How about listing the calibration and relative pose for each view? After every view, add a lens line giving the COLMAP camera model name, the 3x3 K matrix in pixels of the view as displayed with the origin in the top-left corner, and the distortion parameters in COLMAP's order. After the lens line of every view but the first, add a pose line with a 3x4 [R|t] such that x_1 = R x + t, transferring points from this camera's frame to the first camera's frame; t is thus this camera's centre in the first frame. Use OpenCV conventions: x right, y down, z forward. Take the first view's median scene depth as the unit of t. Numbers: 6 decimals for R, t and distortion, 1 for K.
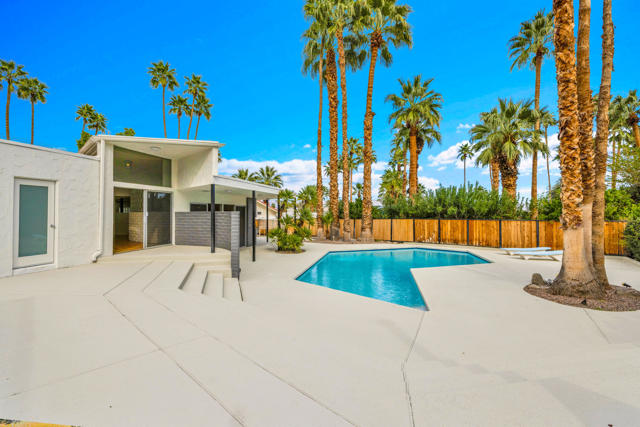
lens RADIAL K [[272.7, 0, 316.6], [0, 272.7, 211.3], [0, 0, 1]] dist [0.000447, 0.000001]
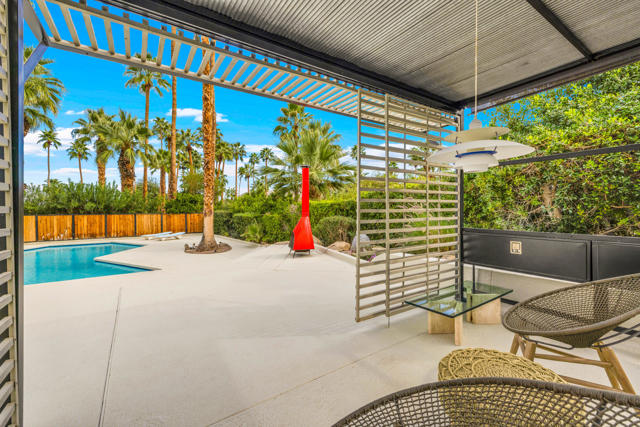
lens RADIAL K [[272.7, 0, 316.6], [0, 272.7, 211.3], [0, 0, 1]] dist [0.000447, 0.000001]
pose [[0.224007, -0.009787, 0.974538, -0.338286], [-0.003720, 0.999934, 0.010898, 0.002575], [-0.974580, -0.006066, 0.223956, -0.082298]]
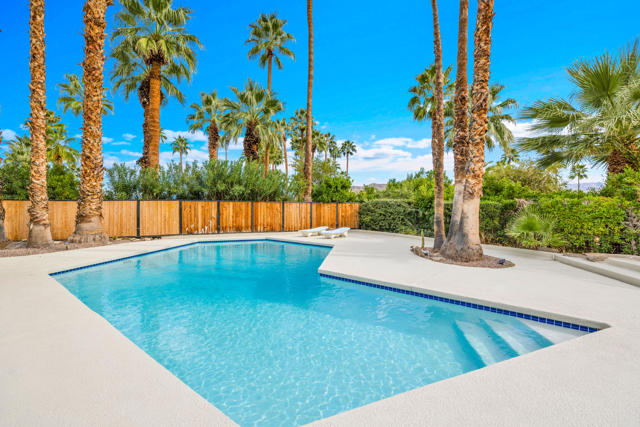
lens RADIAL K [[272.7, 0, 316.6], [0, 272.7, 211.3], [0, 0, 1]] dist [0.000447, 0.000001]
pose [[0.416316, -0.007981, 0.909185, -0.128188], [-0.012987, 0.999807, 0.014724, 0.046419], [-0.909127, -0.017938, 0.416132, 0.480278]]
